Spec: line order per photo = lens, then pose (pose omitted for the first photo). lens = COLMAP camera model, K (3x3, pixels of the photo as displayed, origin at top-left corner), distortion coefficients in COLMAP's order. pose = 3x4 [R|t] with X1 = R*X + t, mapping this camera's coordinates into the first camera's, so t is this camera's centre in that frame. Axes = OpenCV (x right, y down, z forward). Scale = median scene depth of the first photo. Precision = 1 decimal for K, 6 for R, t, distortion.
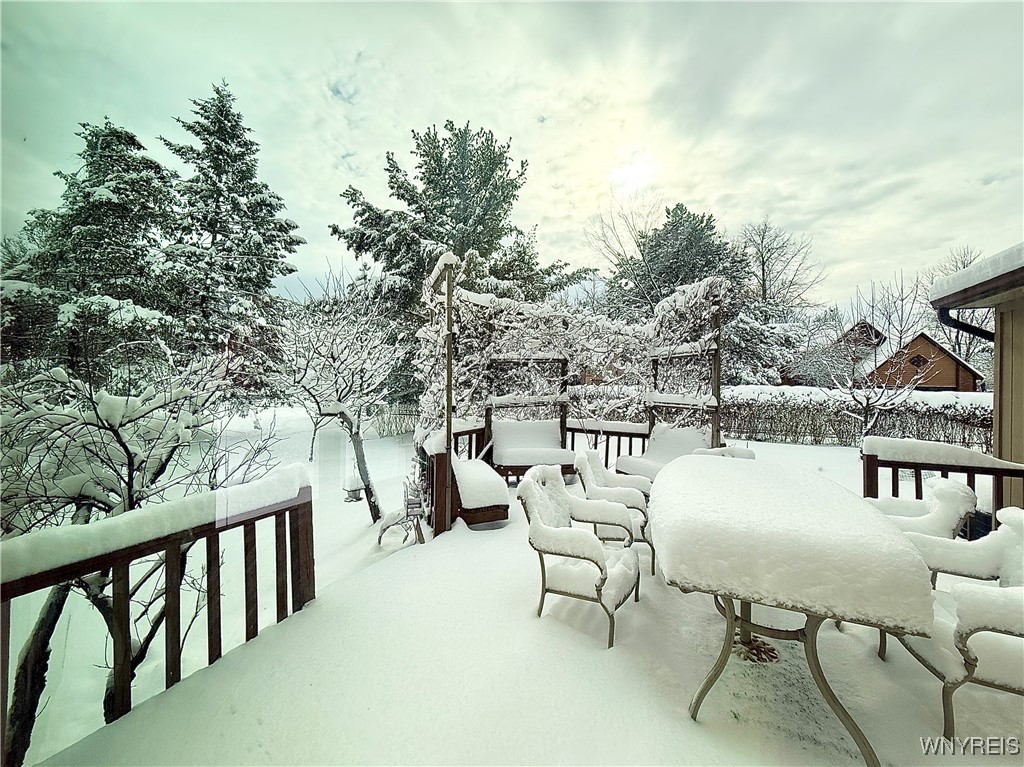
lens RADIAL K [[408.9, 0, 518.6], [0, 408.9, 379.6], [0, 0, 1]] dist [-0.001396, 0.000568]
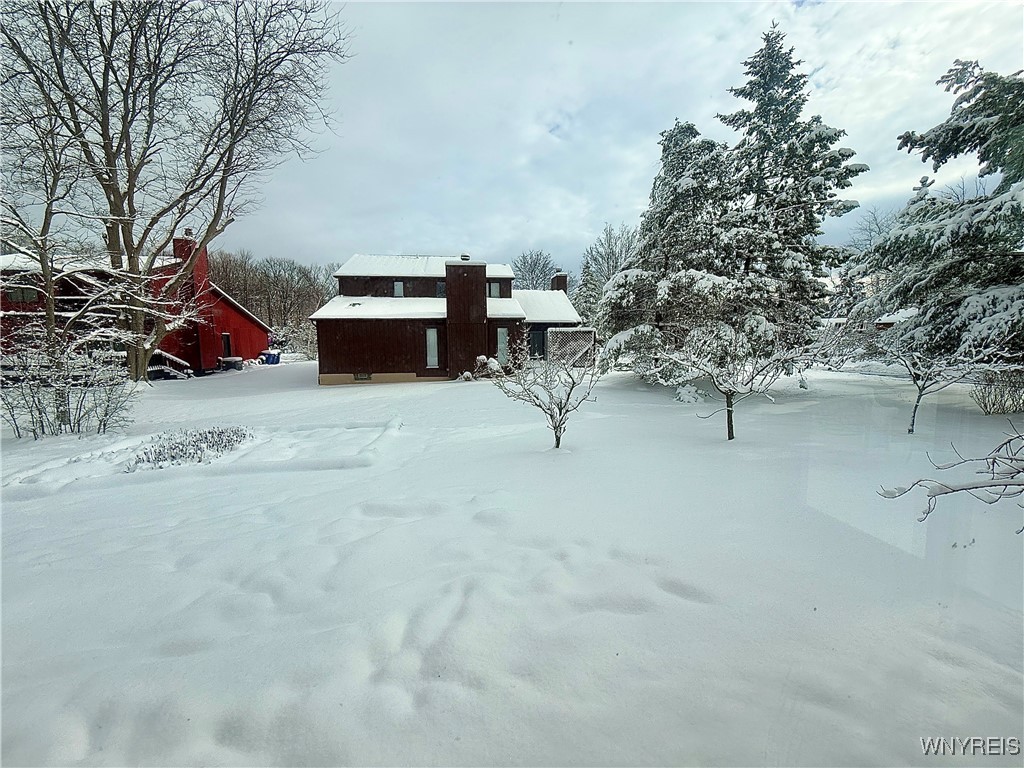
lens RADIAL K [[408.9, 0, 514.8], [0, 408.9, 384.9], [0, 0, 1]] dist [-0.001396, 0.000568]
pose [[0.528864, 0.070984, -0.845733, -0.182779], [0.020255, 0.995157, 0.096191, 0.005899], [0.848465, -0.068002, 0.524865, -0.072695]]
